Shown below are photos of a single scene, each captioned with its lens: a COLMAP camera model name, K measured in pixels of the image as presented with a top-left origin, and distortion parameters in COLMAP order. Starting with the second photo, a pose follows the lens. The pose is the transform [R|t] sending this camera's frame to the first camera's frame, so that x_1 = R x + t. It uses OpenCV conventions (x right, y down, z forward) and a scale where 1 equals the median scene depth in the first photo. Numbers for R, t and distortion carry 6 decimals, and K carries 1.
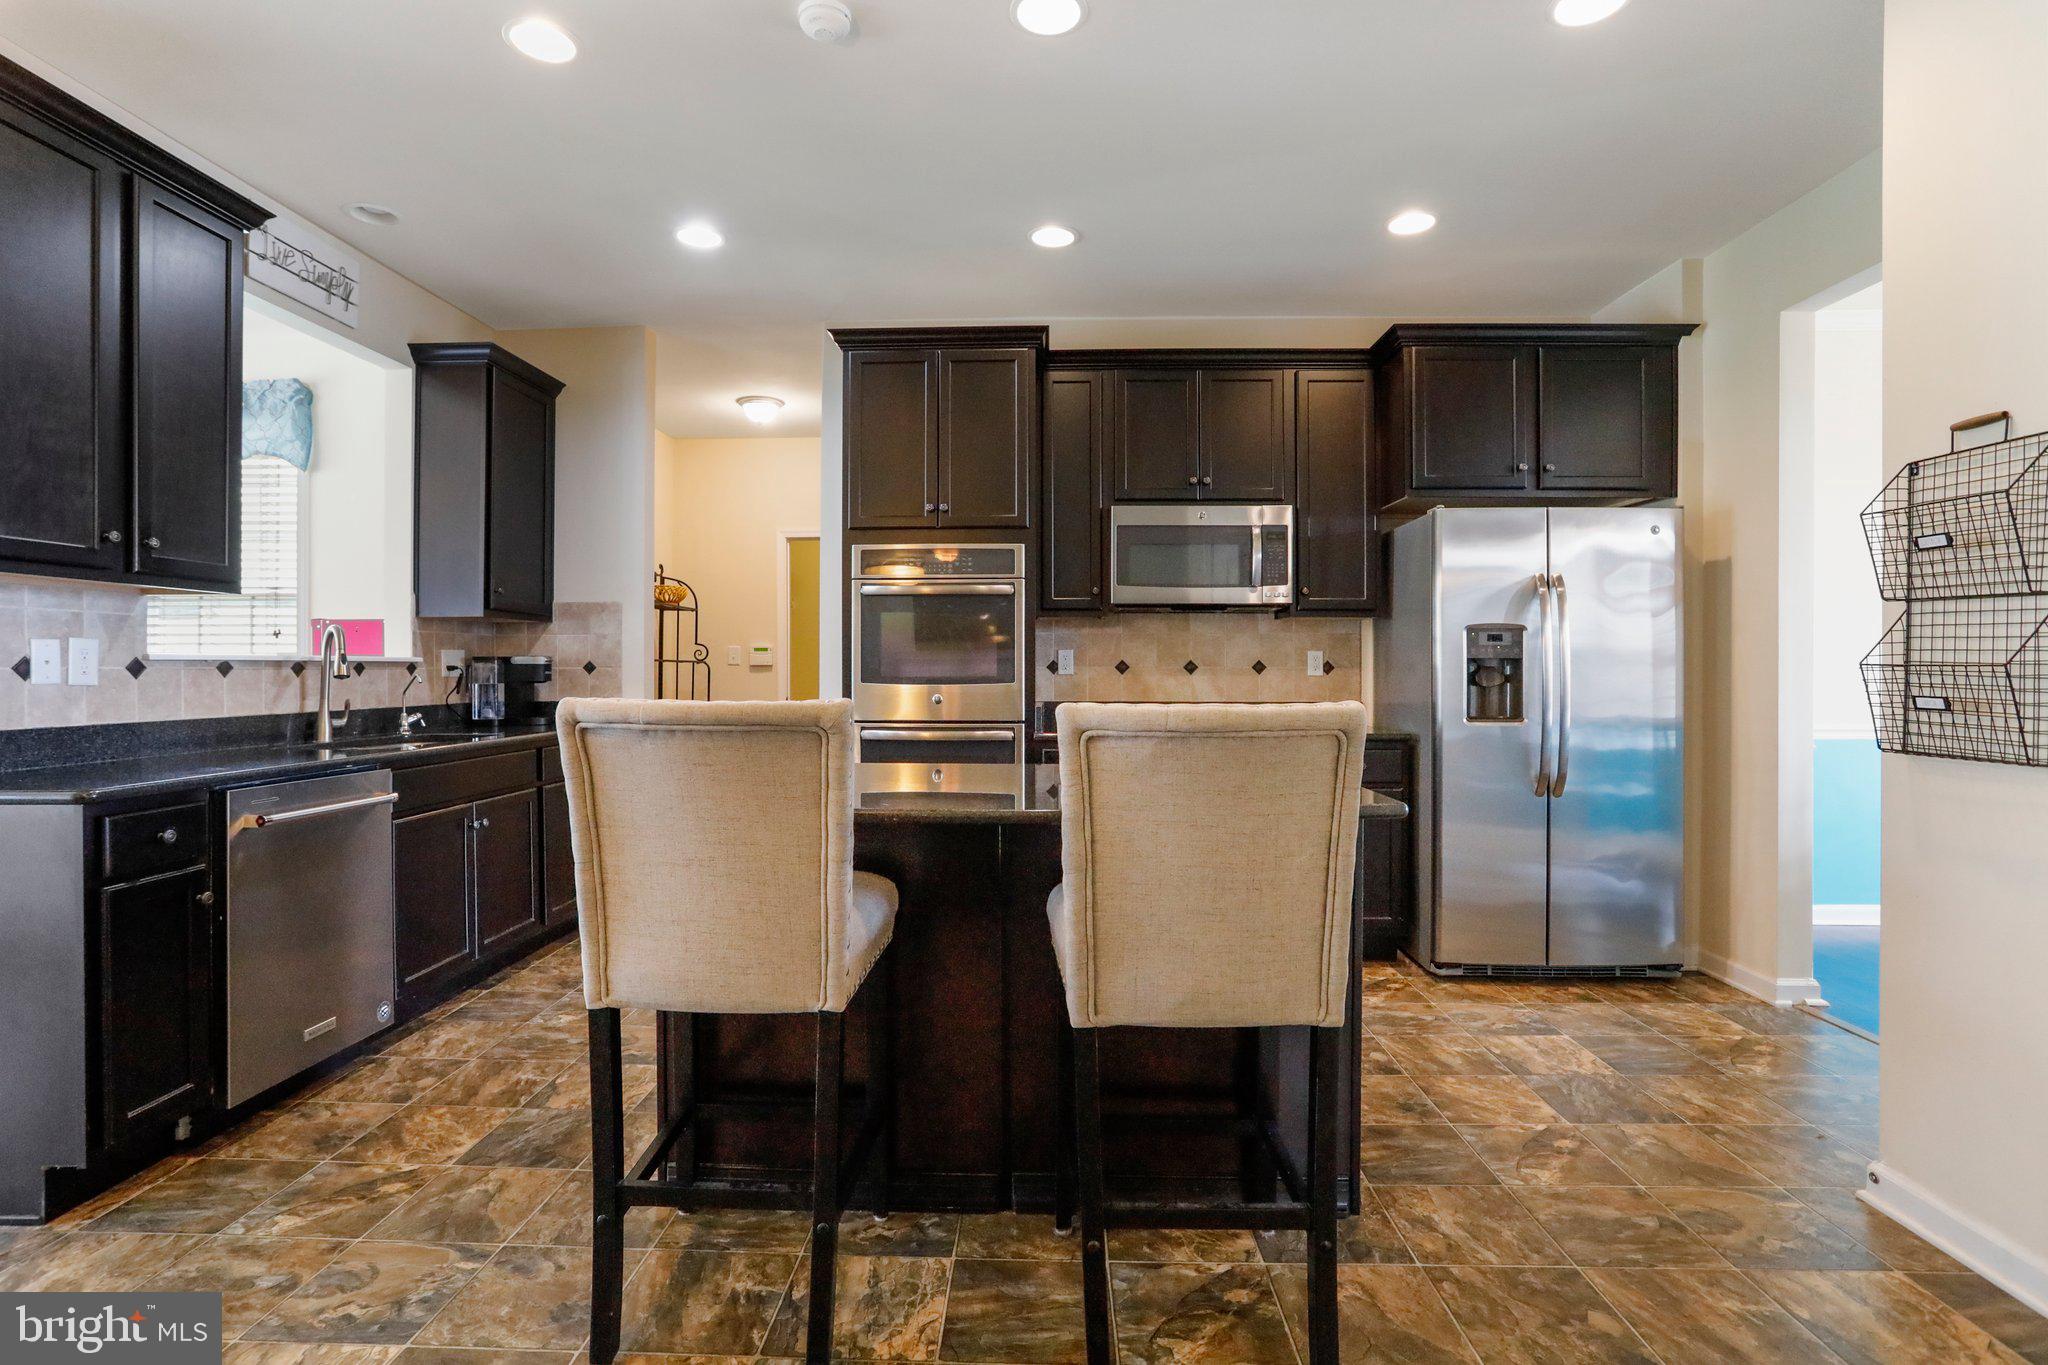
lens RADIAL K [[1015.9, 0, 1026.3], [0, 1015.9, 669.5], [0, 0, 1]] dist [-0.005128, 0.001263]
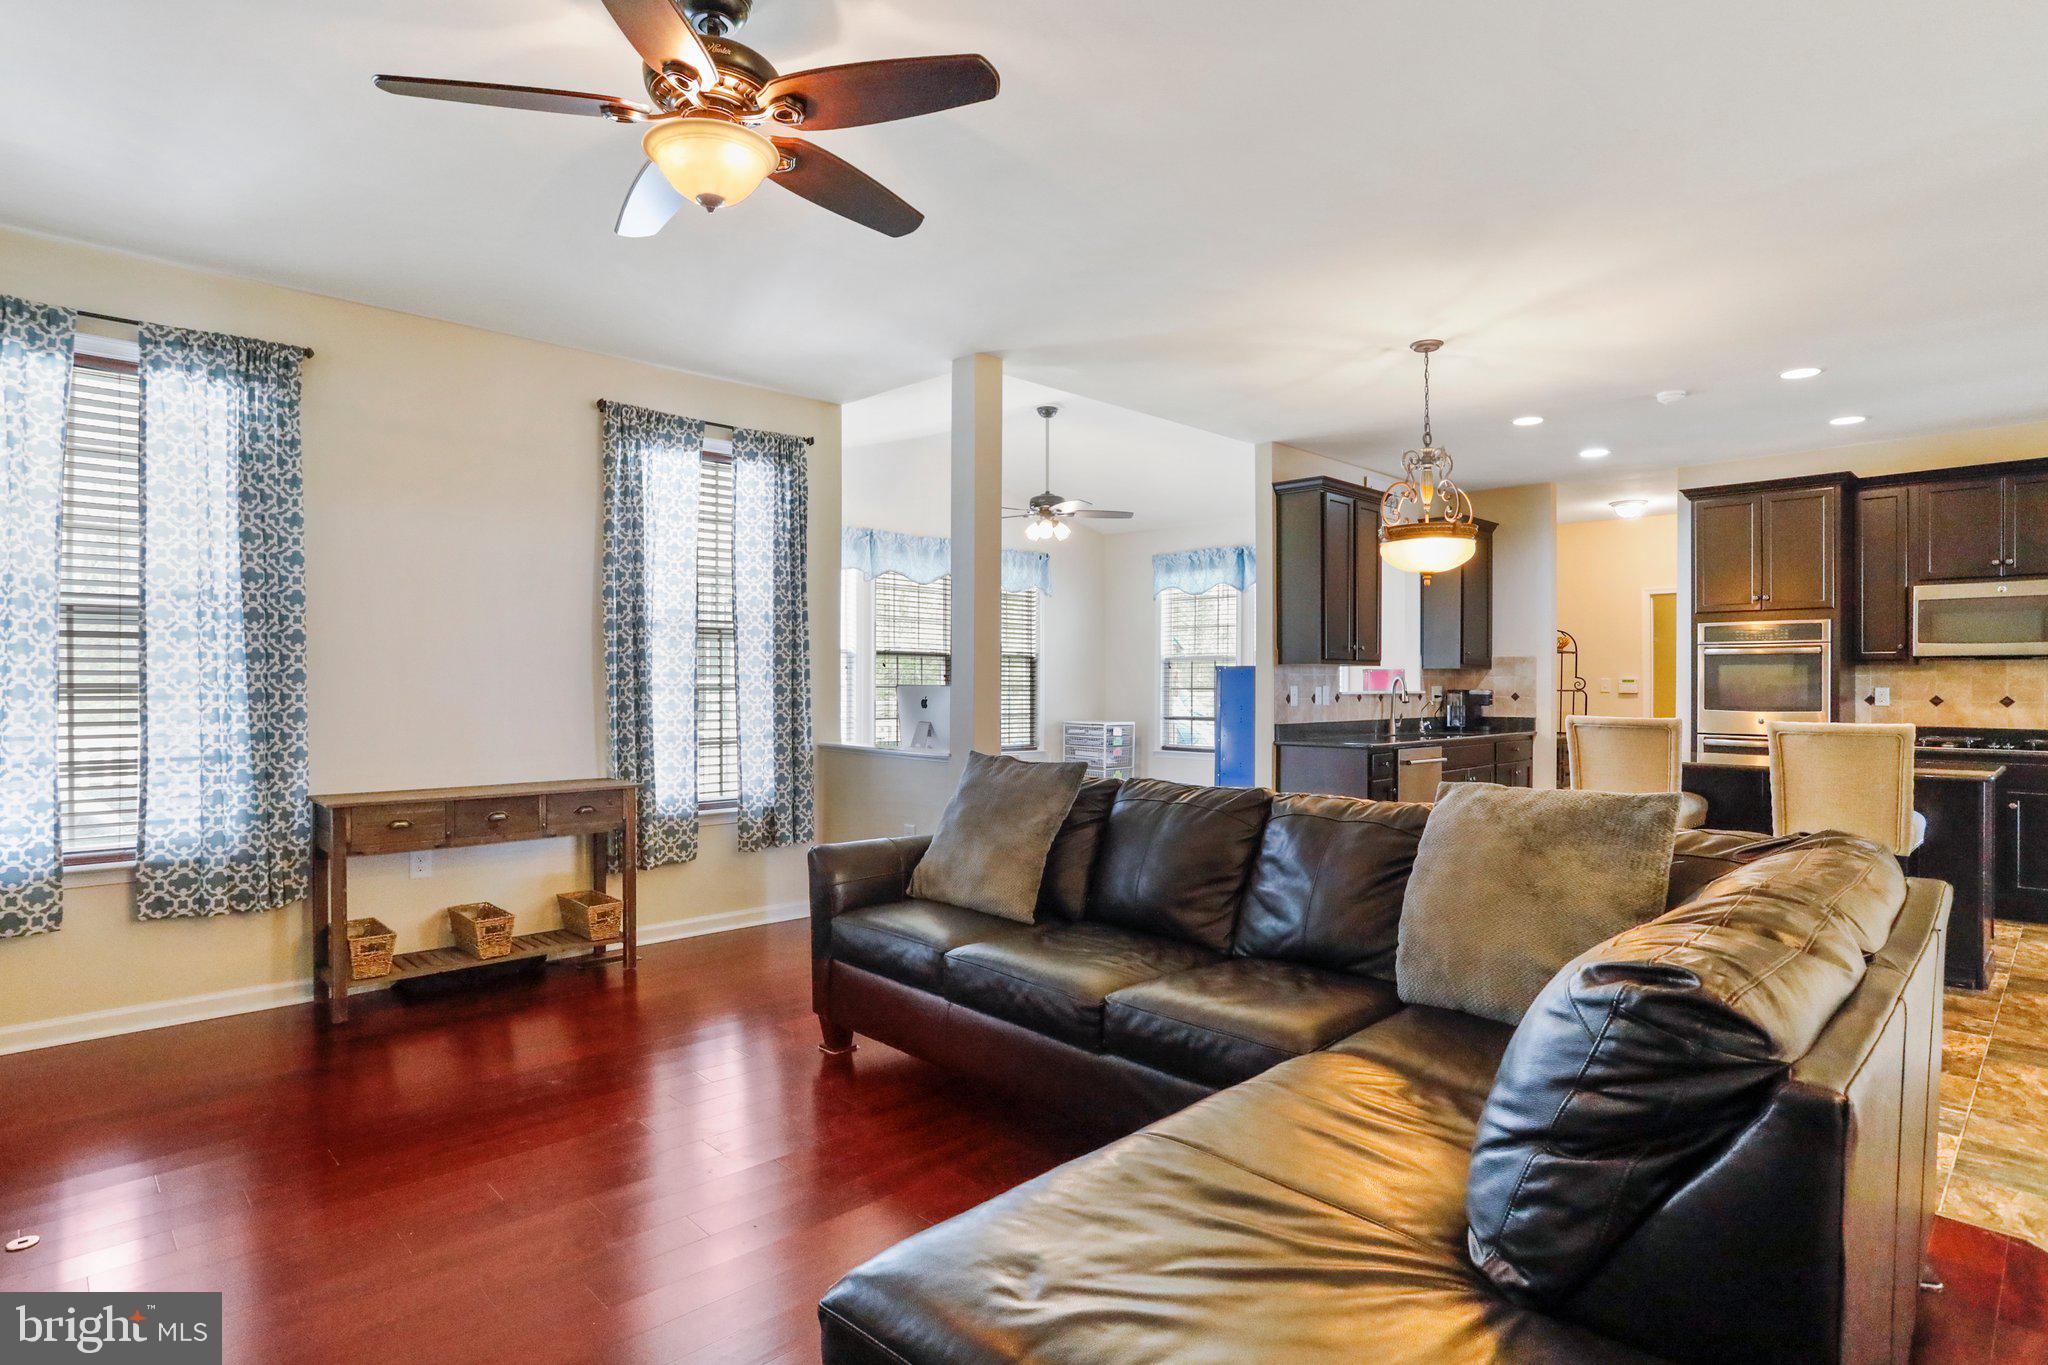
lens RADIAL K [[1093.1, 0, 1013.9], [0, 1093.1, 676.8], [0, 0, 1]] dist [-0.004484, 0.001833]
pose [[0.727084, -0.001321, -0.686547, 0.210387], [-0.003614, 0.999977, -0.005752, -0.022941], [0.686539, 0.006663, 0.727062, -0.920180]]
